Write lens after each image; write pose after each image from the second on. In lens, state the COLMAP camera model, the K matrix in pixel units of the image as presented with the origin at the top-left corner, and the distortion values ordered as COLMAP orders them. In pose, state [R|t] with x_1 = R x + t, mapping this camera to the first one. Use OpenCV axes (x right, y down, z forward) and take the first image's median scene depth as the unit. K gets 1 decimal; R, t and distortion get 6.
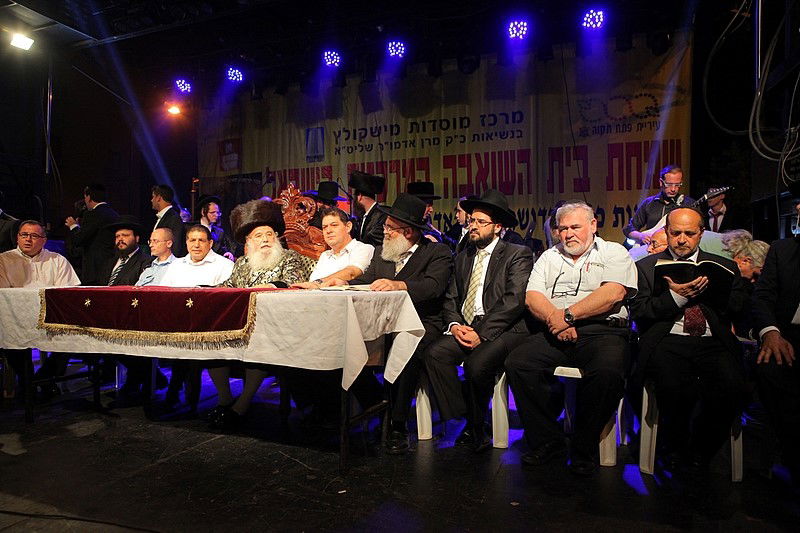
lens RADIAL K [[551.2, 0, 400.3], [0, 551.2, 275.7], [0, 0, 1]] dist [-0.052697, 0.002287]
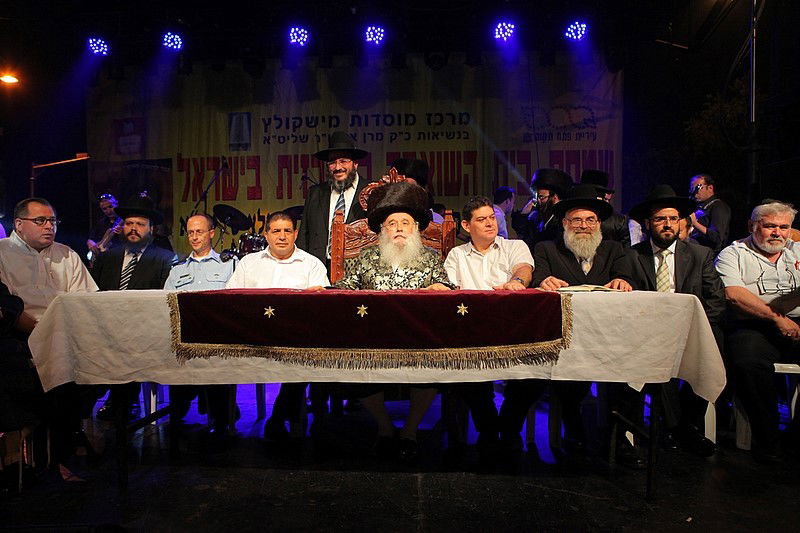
lens RADIAL K [[555.5, 0, 400.0], [0, 555.5, 266.5], [0, 0, 1]] dist [-0.060576, 0.000835]
pose [[0.952291, 0.002381, 0.305182, -0.204213], [0.003868, 0.999795, -0.019870, 0.000964], [-0.305167, 0.020102, 0.952087, 0.077778]]
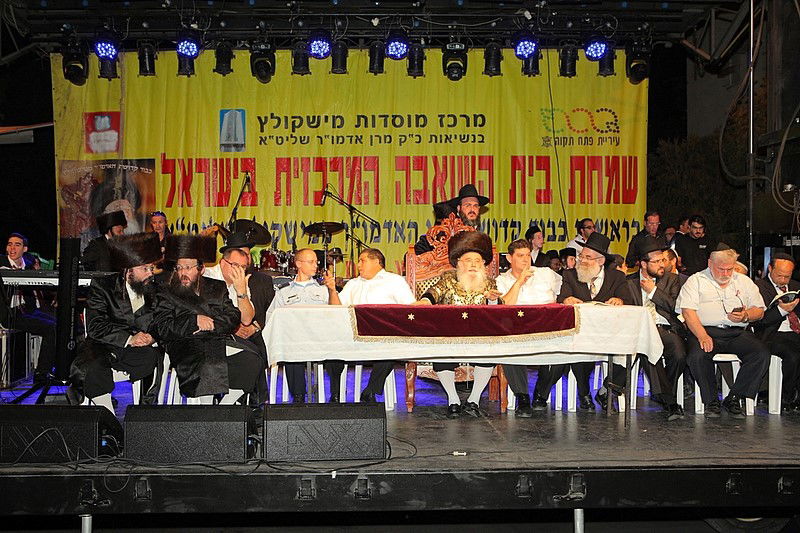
lens RADIAL K [[856.4, 0, 400.0], [0, 856.4, 266.5], [0, 0, 1]] dist [0.001808, 0.014737]
pose [[0.929429, 0.004816, 0.368969, -0.443397], [0.004316, 0.999705, -0.023919, -0.007541], [-0.368975, 0.023823, 0.929134, -0.294515]]
